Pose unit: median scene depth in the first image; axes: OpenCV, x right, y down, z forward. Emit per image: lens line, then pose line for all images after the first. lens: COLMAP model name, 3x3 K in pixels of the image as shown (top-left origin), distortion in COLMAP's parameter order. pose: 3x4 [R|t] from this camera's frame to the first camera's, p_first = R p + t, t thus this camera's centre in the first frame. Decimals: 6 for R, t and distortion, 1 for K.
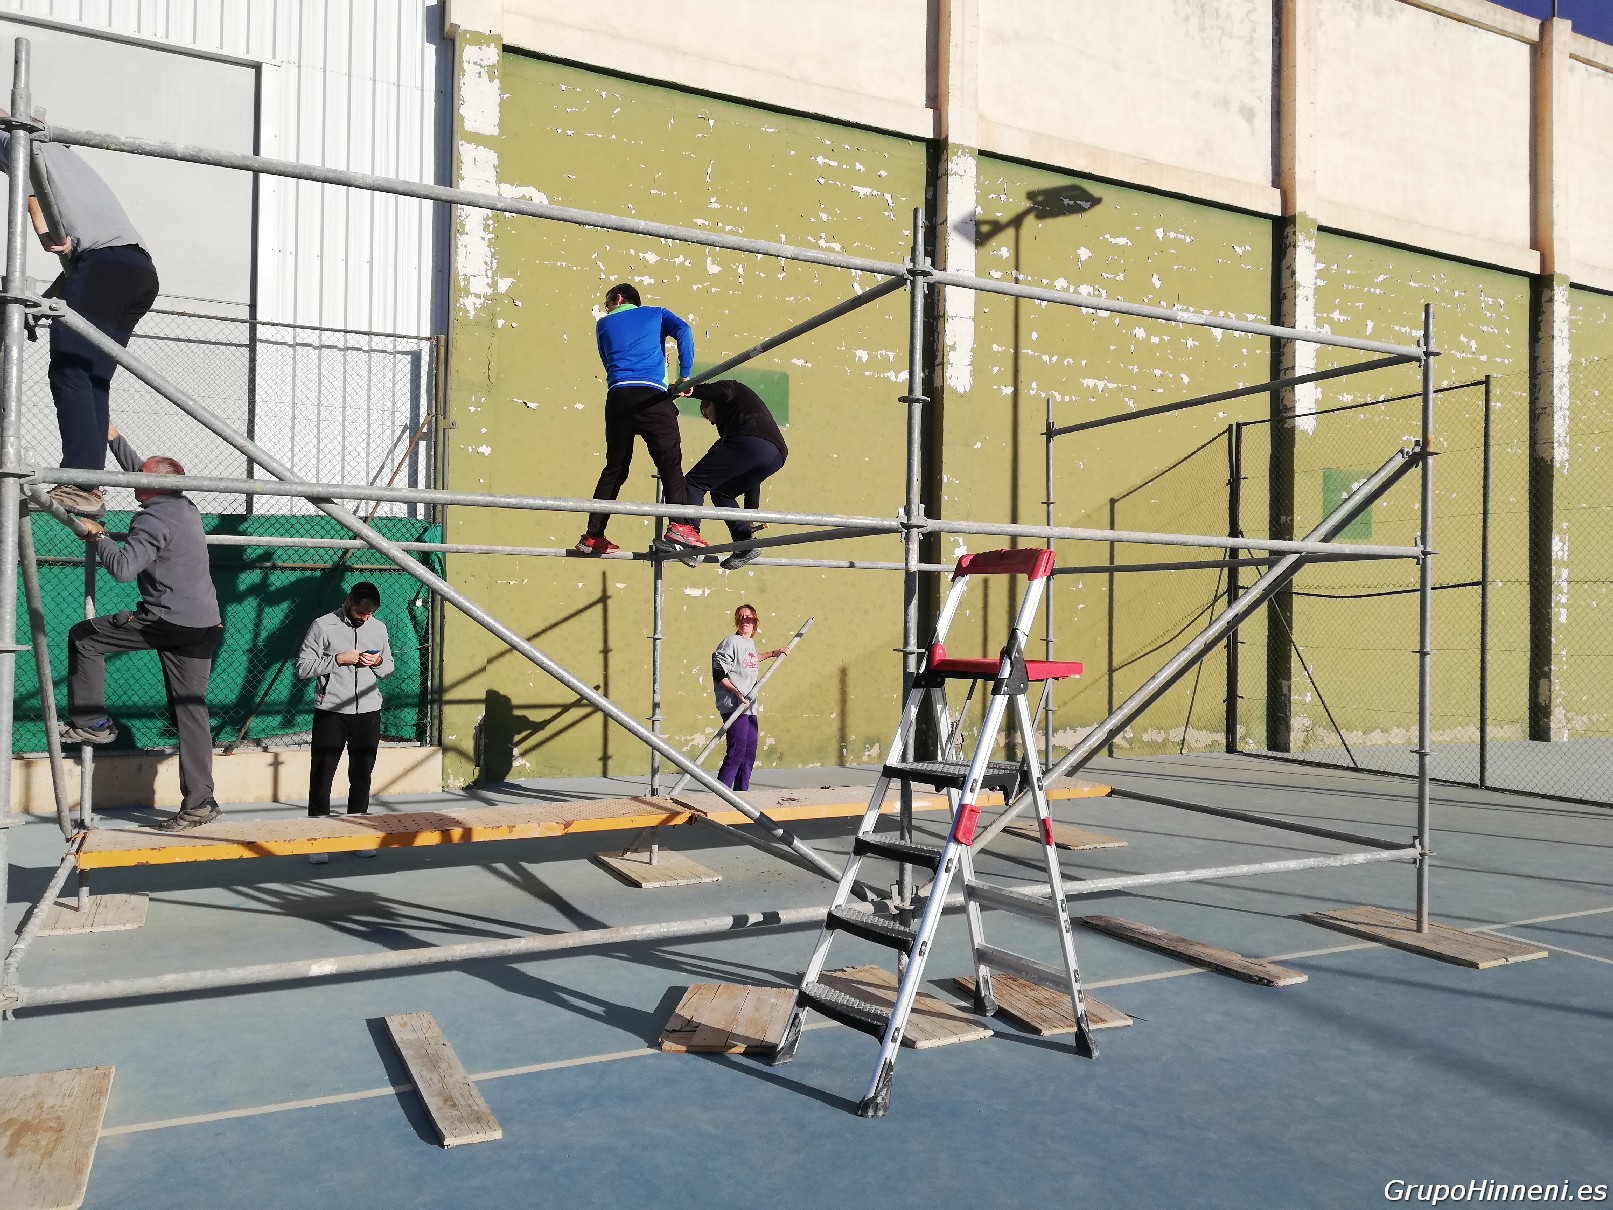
lens RADIAL K [[1221.5, 0, 812.5], [0, 1221.5, 596.0], [0, 0, 1]] dist [0.052857, -0.072754]
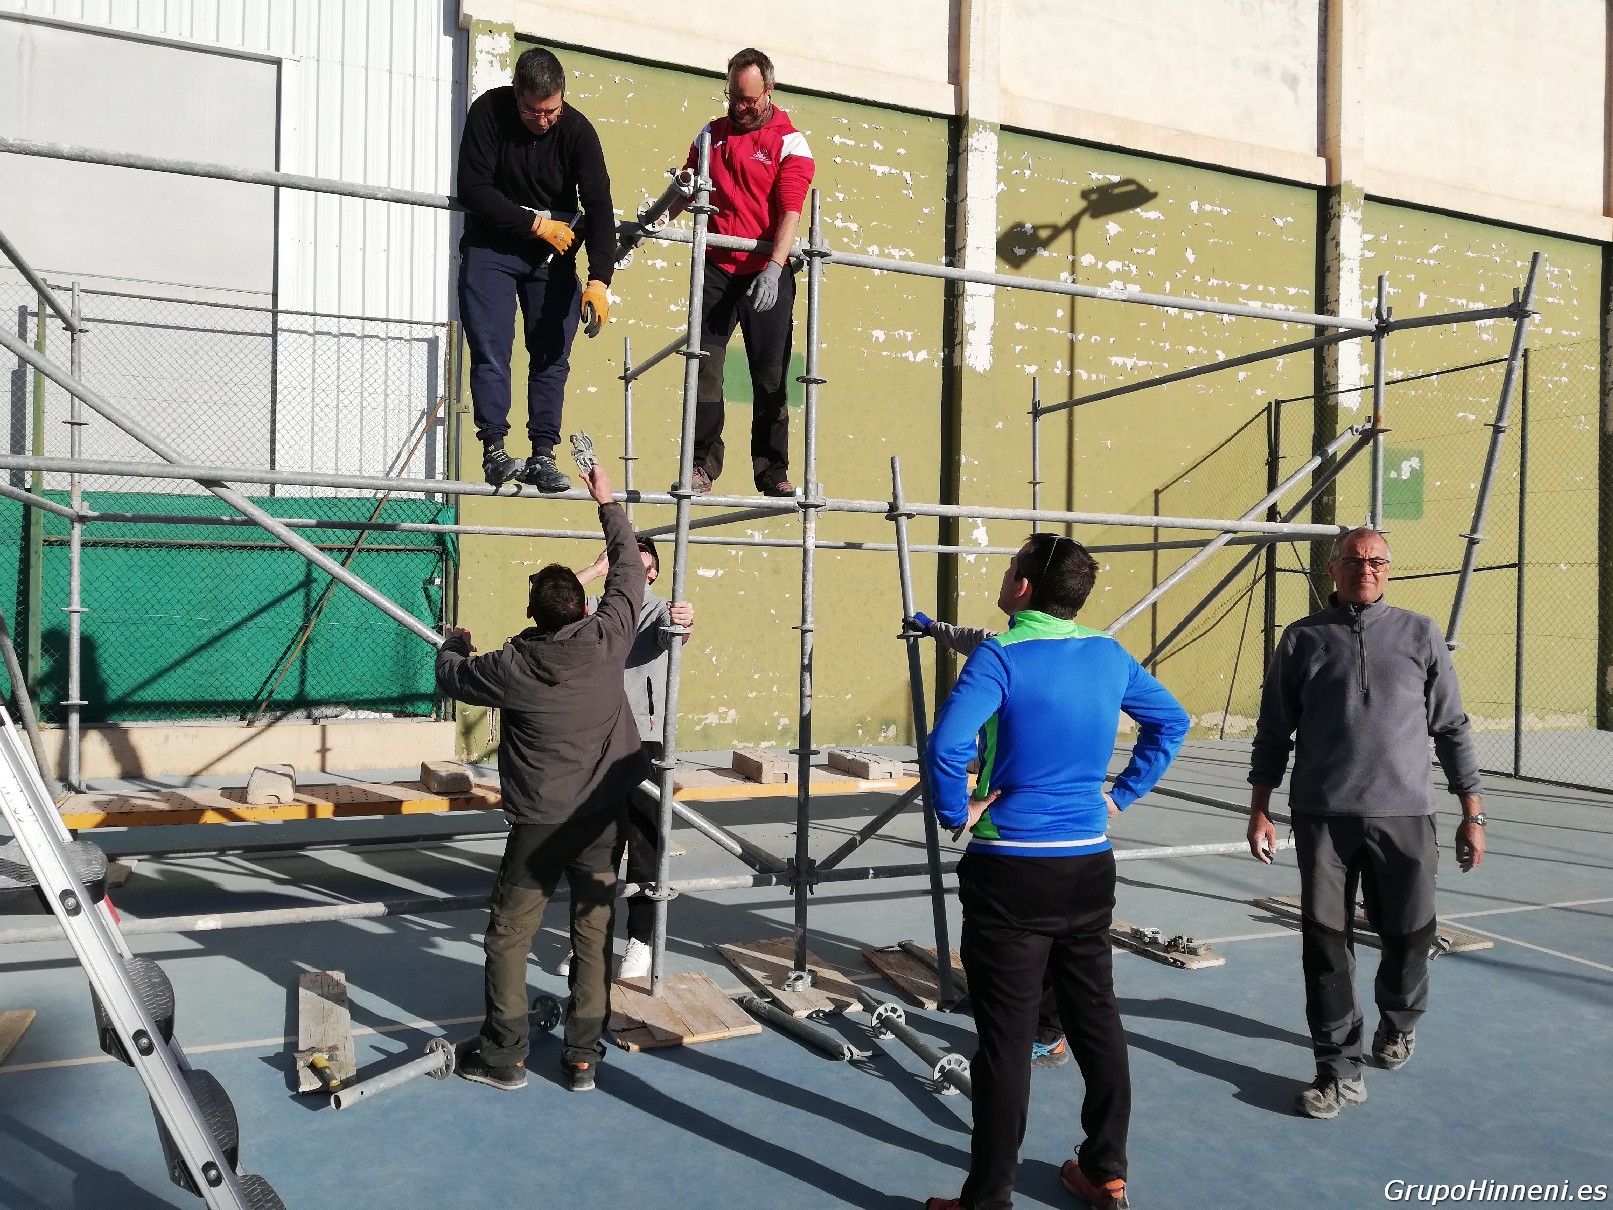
lens RADIAL K [[1221.5, 0, 807.7], [0, 1221.5, 600.7], [0, 0, 1]] dist [0.052857, -0.072754]
pose [[0.997123, 0.003919, -0.075696, 0.057147], [-0.002547, 0.999831, 0.018216, 0.001152], [0.075754, -0.017970, 0.996965, -0.003138]]
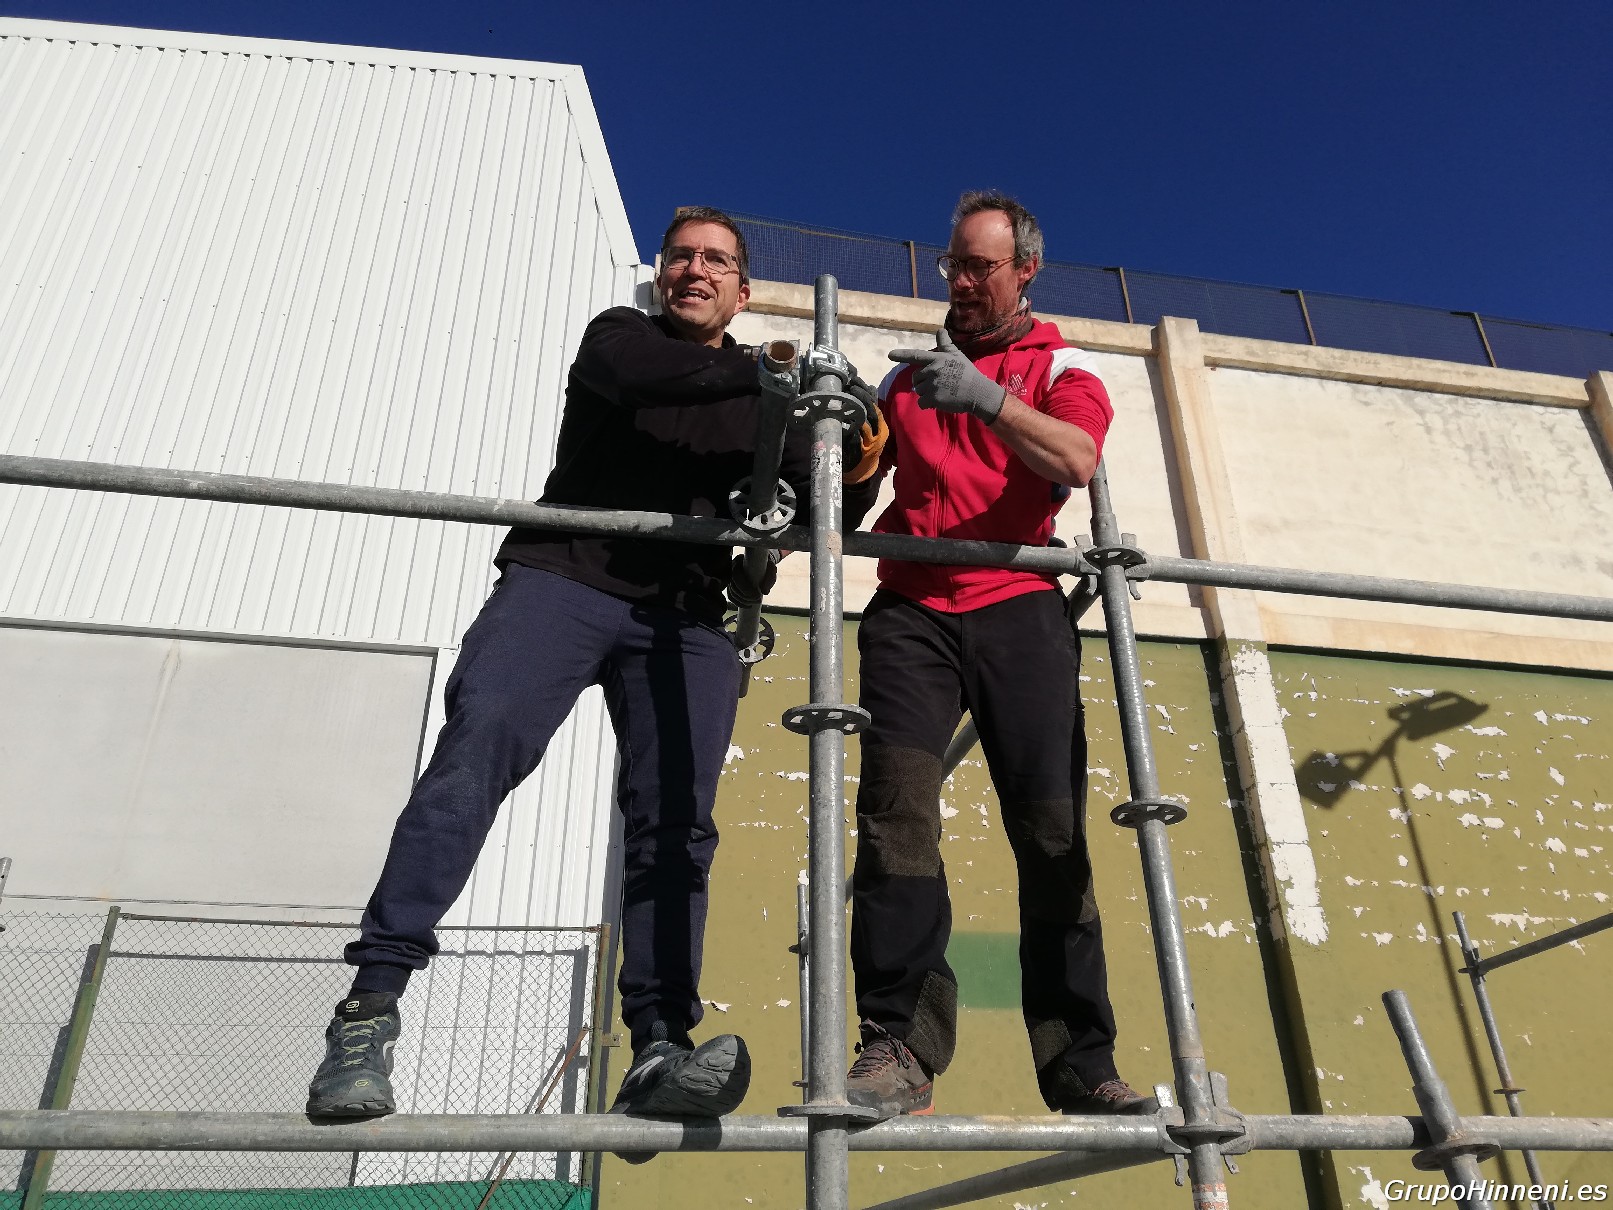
lens RADIAL K [[1221.5, 0, 811.8], [0, 1221.5, 597.7], [0, 0, 1]] dist [0.052857, -0.072754]
pose [[0.963123, -0.157318, -0.218277, 0.026768], [0.034916, 0.877472, -0.478355, -0.009458], [0.266786, 0.453093, 0.850607, 0.212649]]
